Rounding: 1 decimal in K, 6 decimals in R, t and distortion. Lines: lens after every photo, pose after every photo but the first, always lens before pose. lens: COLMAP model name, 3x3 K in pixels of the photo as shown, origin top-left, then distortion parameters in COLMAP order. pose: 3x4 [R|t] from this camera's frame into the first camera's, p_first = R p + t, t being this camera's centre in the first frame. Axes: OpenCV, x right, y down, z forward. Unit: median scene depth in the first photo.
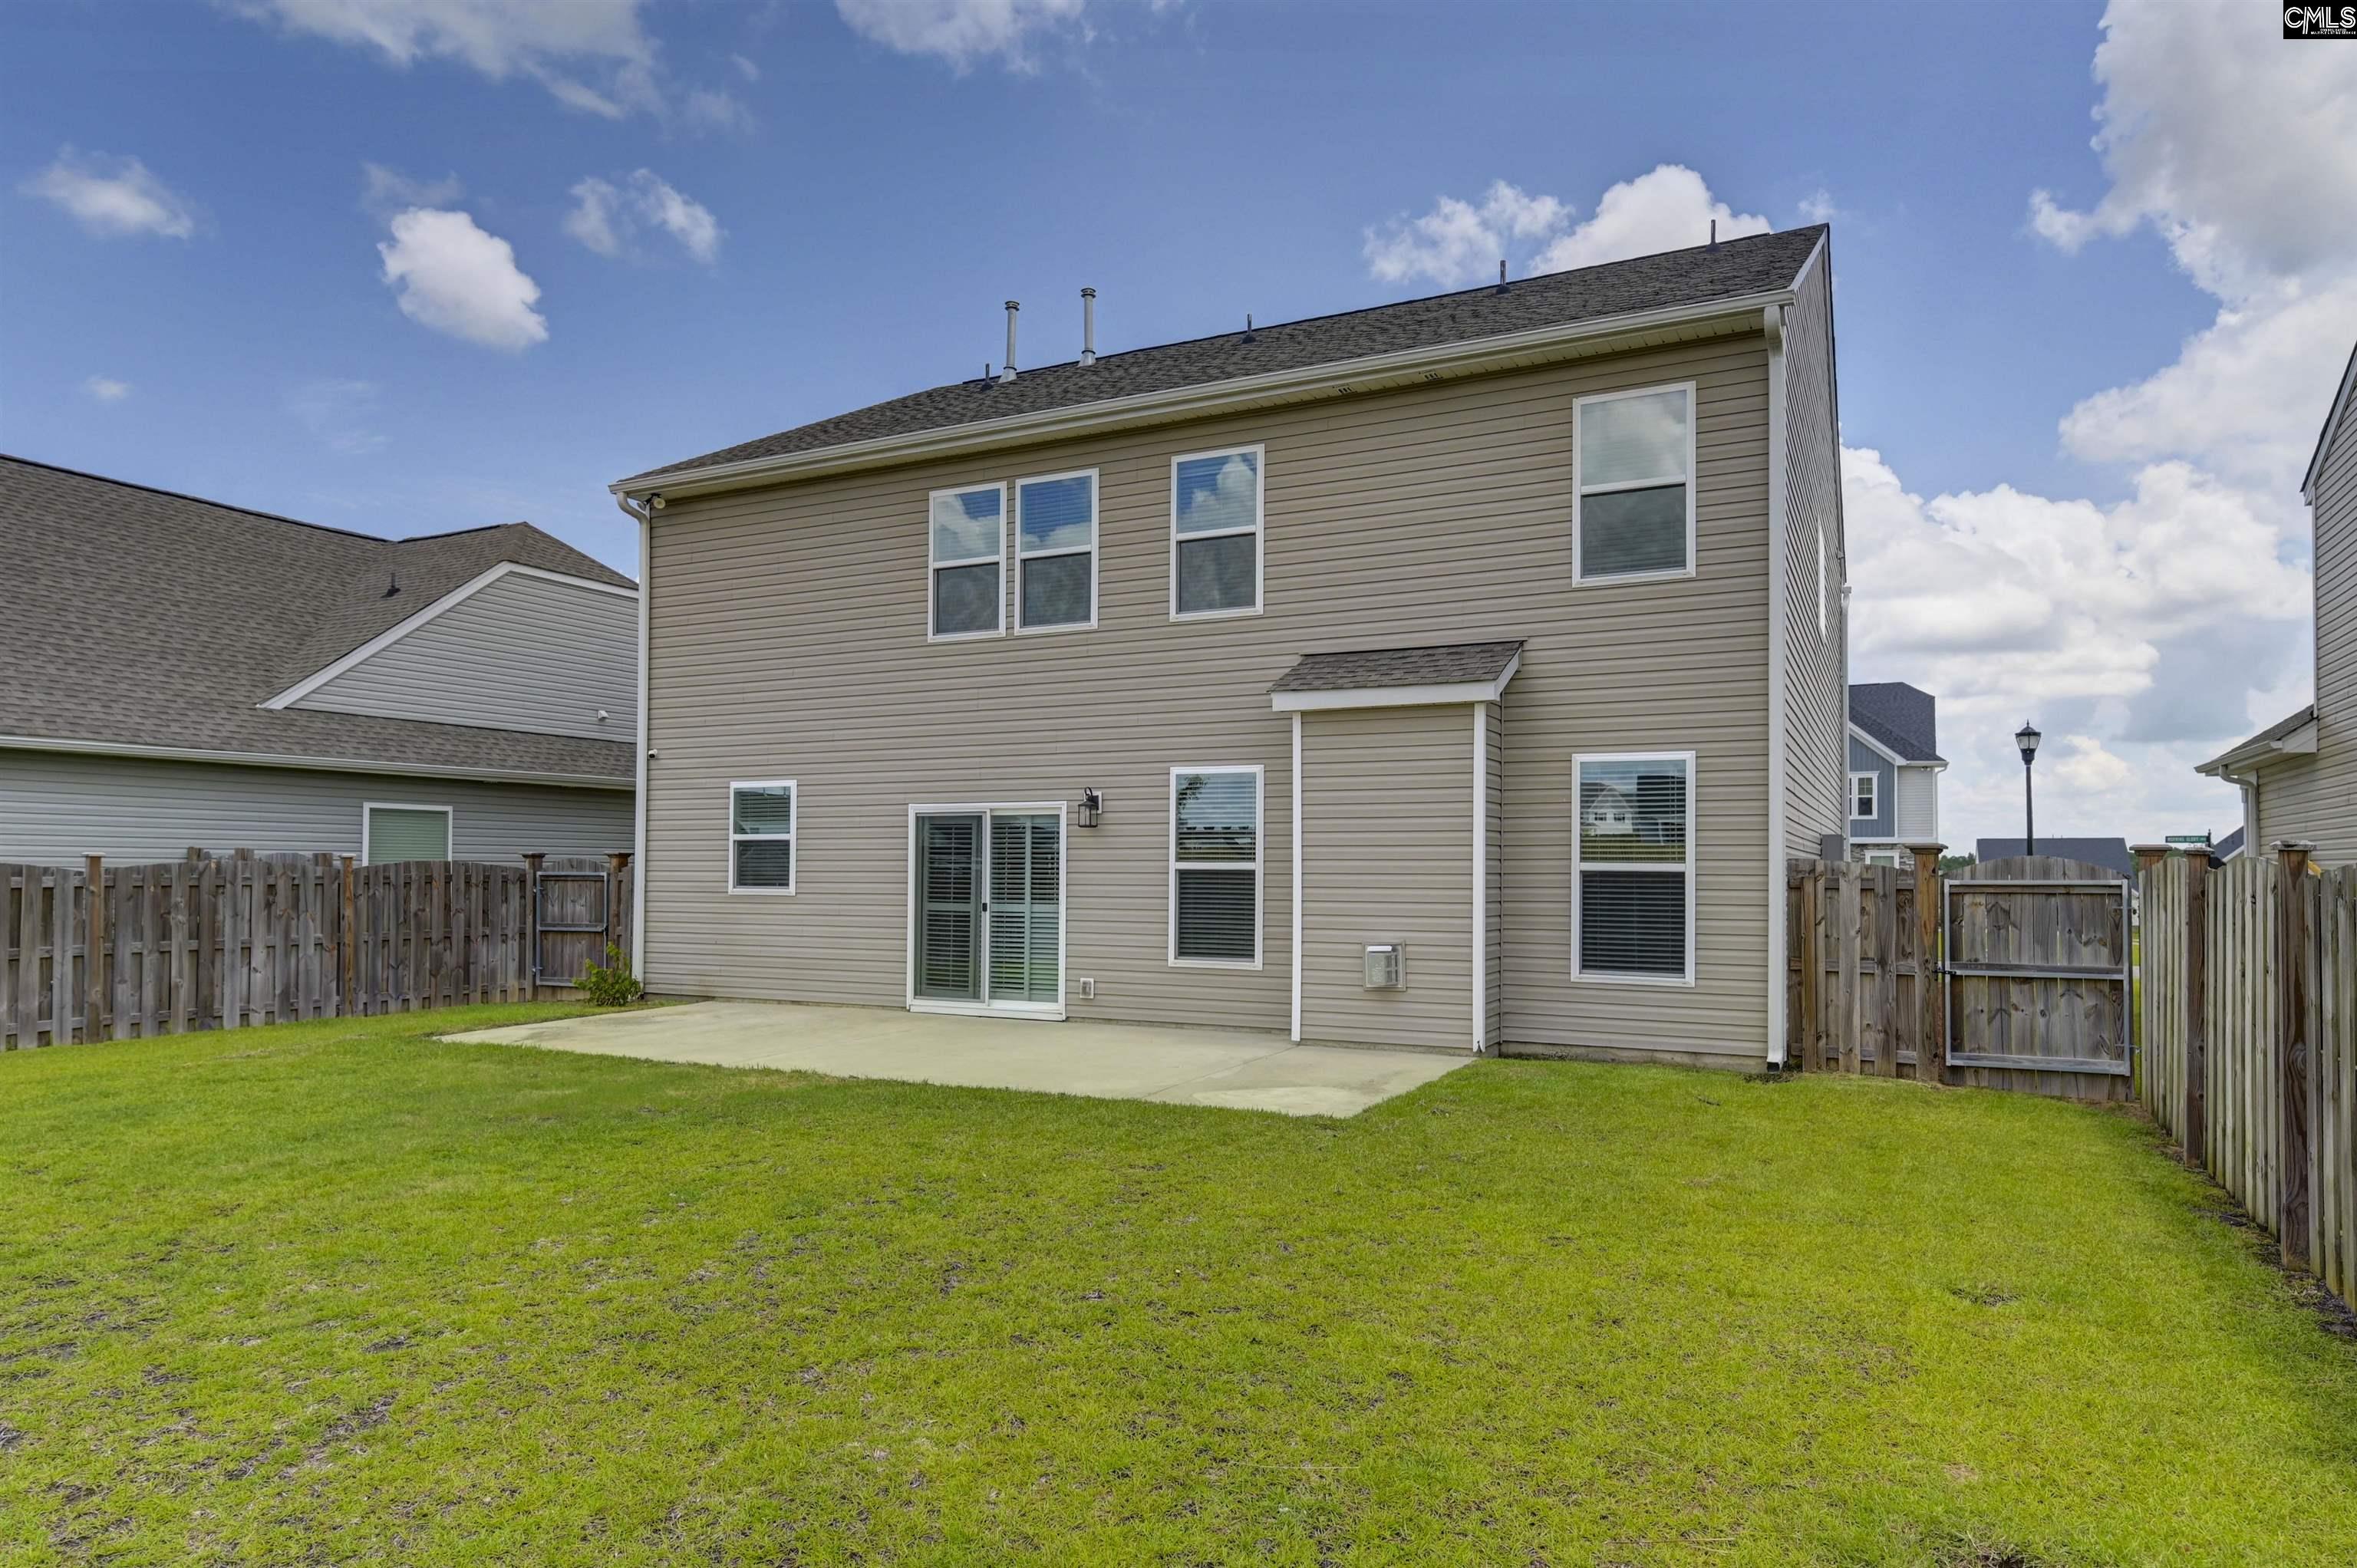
lens RADIAL K [[1387.5, 0, 1179.5], [0, 1387.5, 867.3], [0, 0, 1]] dist [-0.039246, -0.000800]
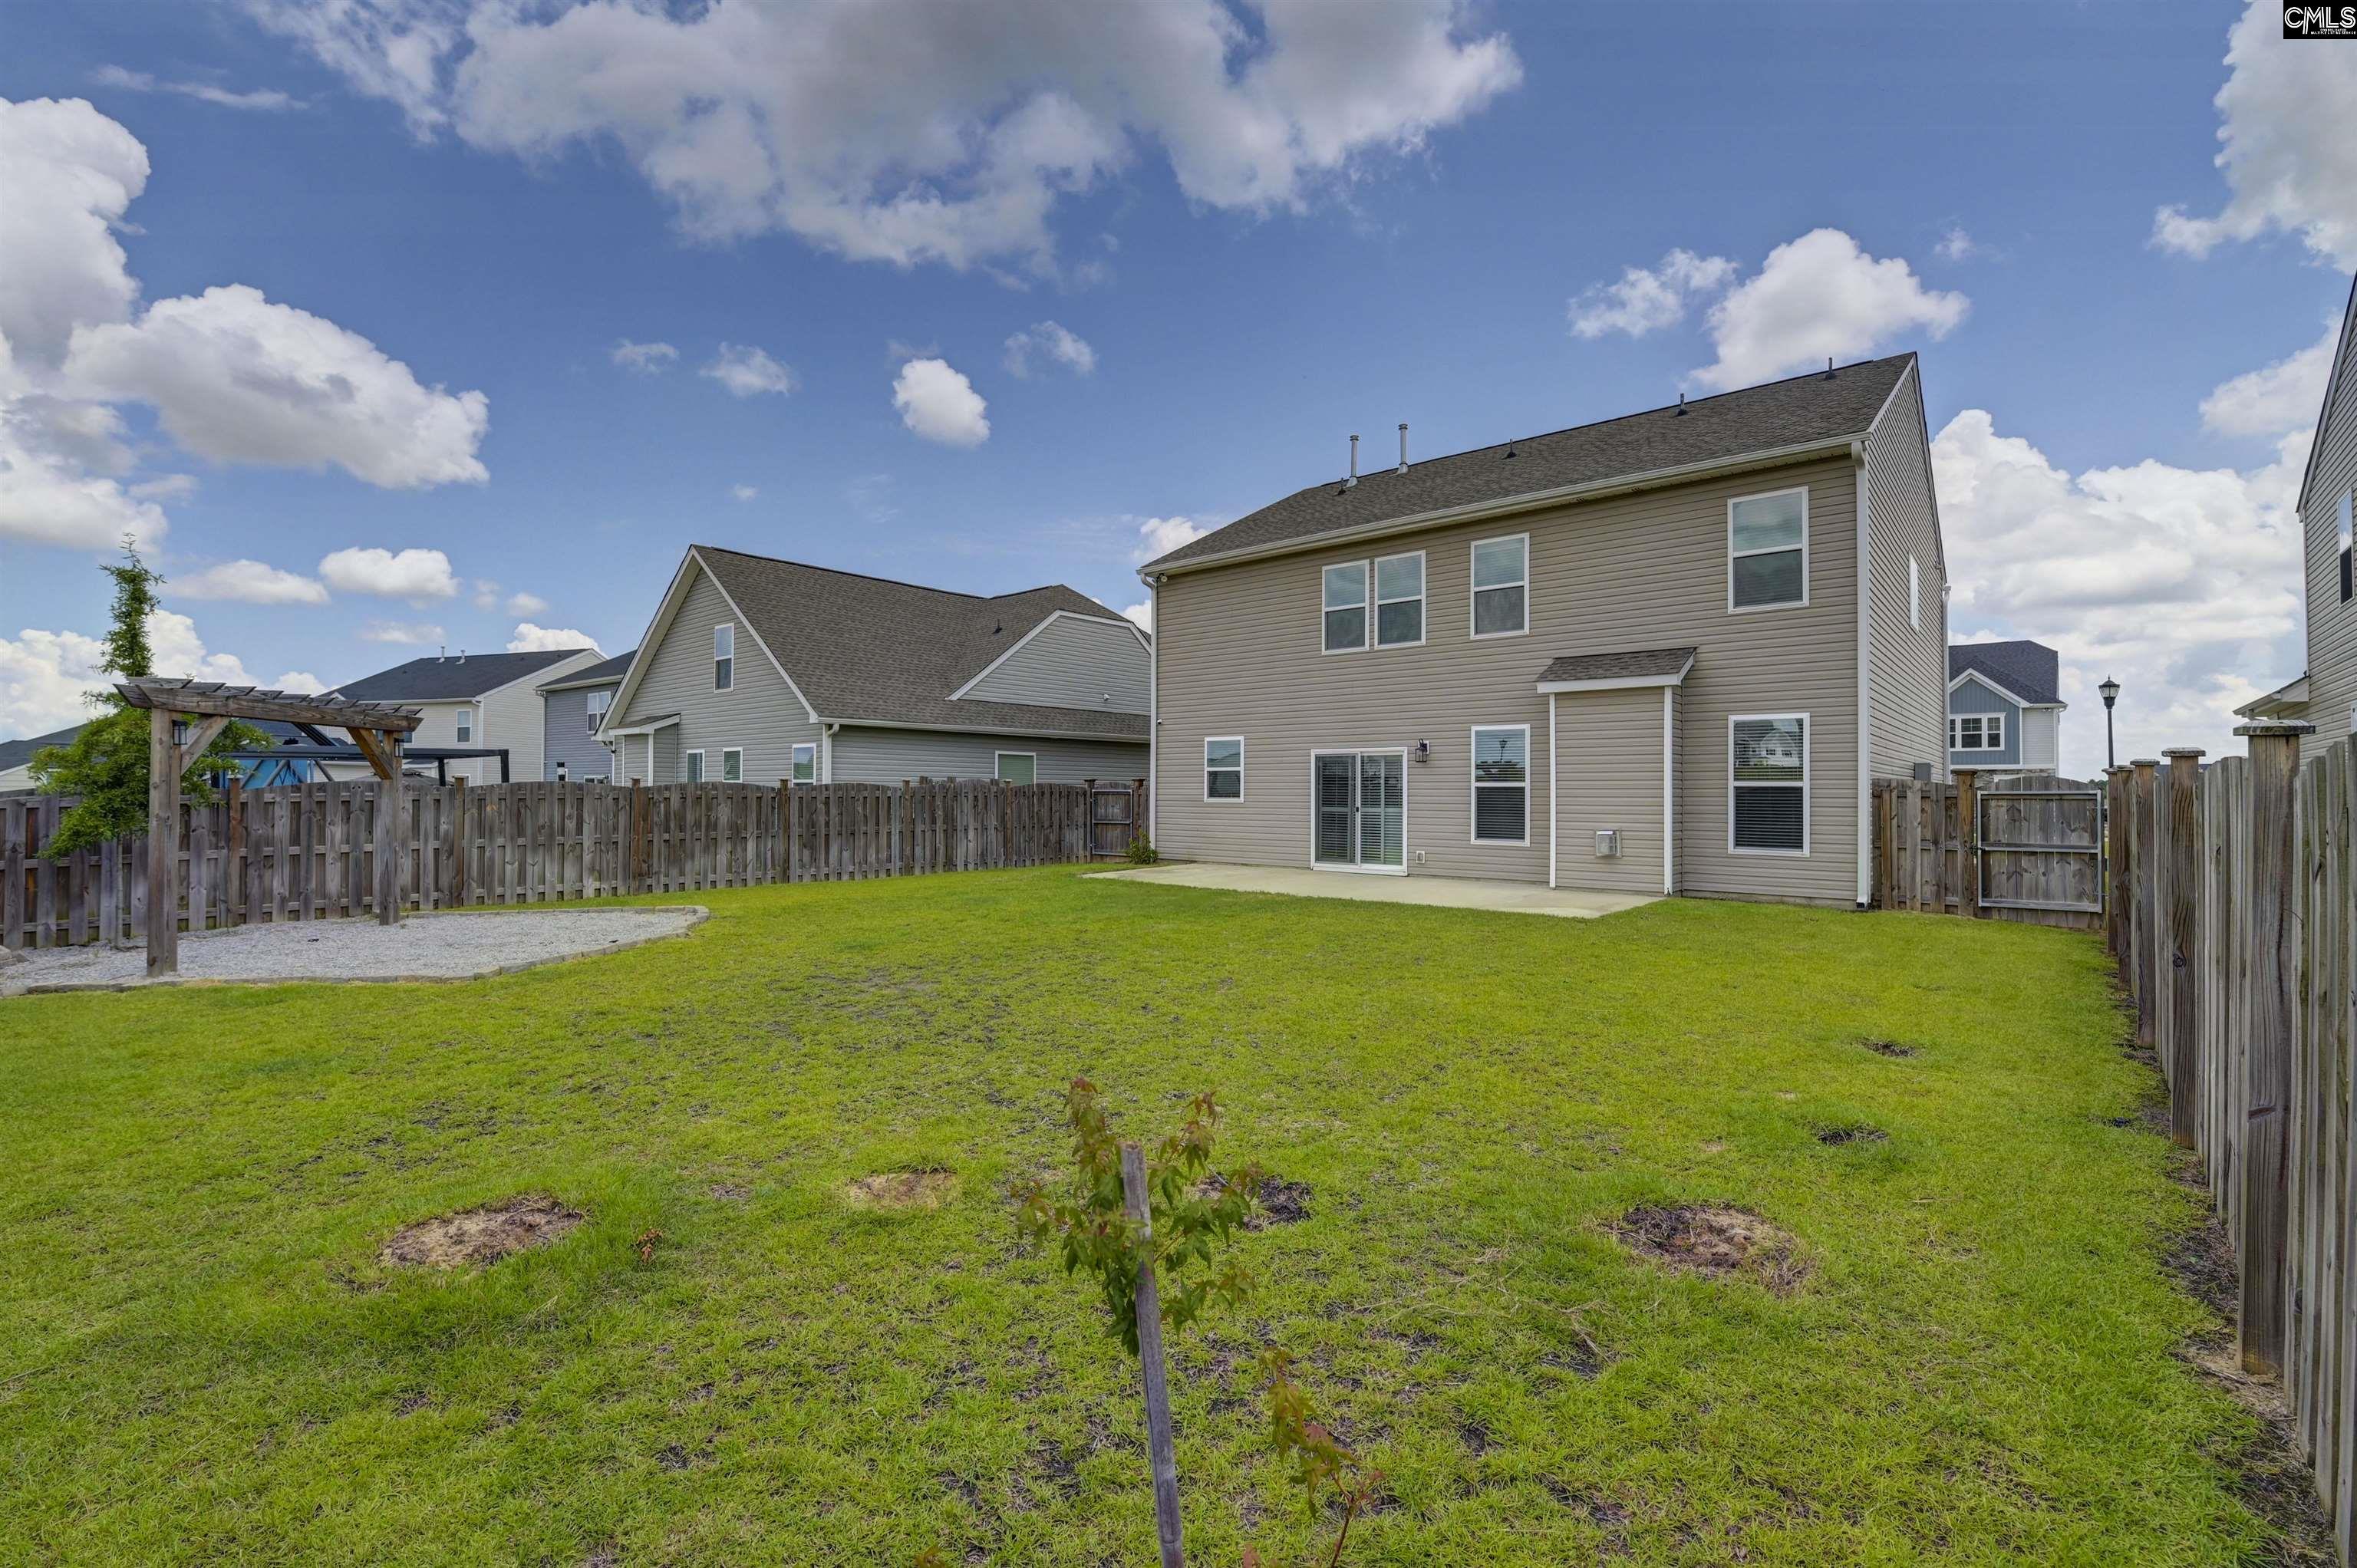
lens RADIAL K [[1021.0, 0, 1178.5], [0, 1021.0, 784.0], [0, 0, 1]] dist [-0.036310, 0.000125]
pose [[0.971831, -0.002866, -0.235663, -0.058769], [0.001273, 0.999975, -0.006913, 0.005989], [0.235677, 0.006418, 0.971810, -0.274264]]
